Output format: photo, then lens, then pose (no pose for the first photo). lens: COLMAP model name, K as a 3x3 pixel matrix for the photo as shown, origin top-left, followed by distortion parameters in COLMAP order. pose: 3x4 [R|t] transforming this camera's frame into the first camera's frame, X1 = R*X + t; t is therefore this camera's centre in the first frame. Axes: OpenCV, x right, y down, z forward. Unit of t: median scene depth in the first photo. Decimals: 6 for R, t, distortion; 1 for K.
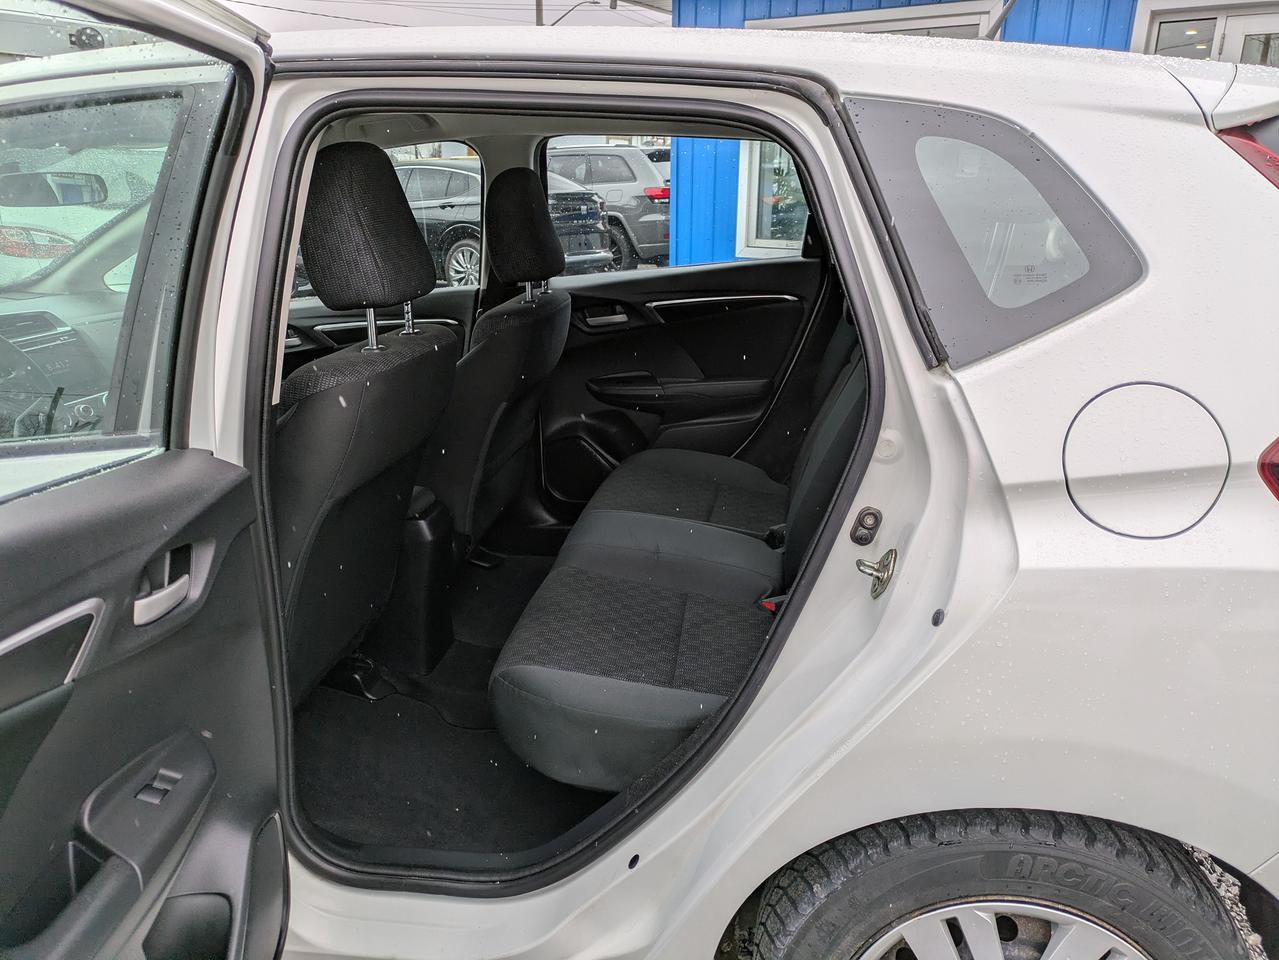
lens RADIAL K [[906.5, 0, 639.5], [0, 906.5, 480.0], [0, 0, 1]] dist [0.069928, -0.037425]
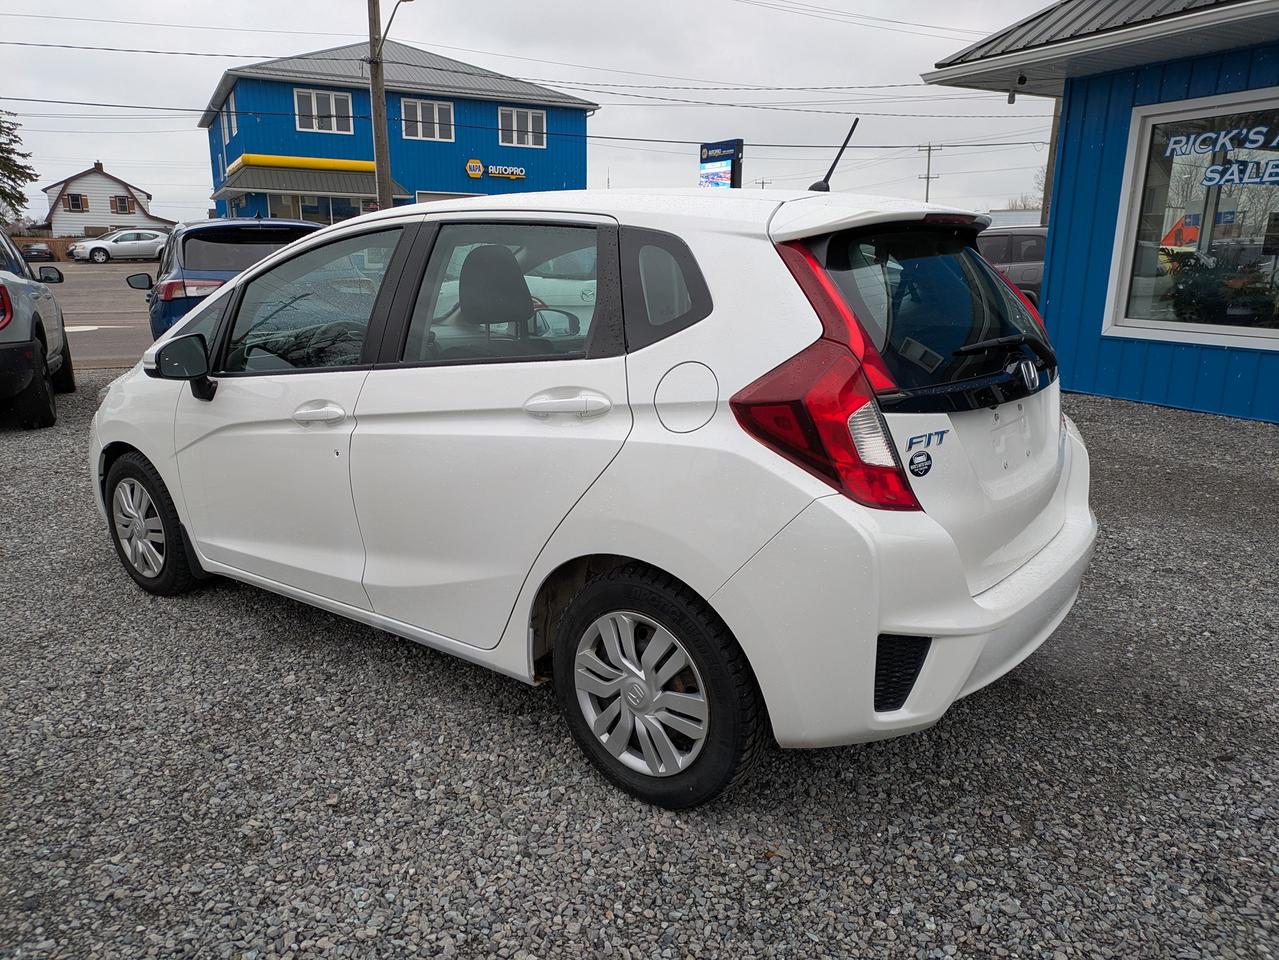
lens RADIAL K [[906.5, 0, 639.5], [0, 906.5, 480.0], [0, 0, 1]] dist [0.069928, -0.037425]
pose [[0.878399, 0.122872, -0.461863, 1.334730], [-0.158236, 0.986652, -0.038459, 0.245840], [0.450972, 0.106865, 0.886117, -0.823866]]
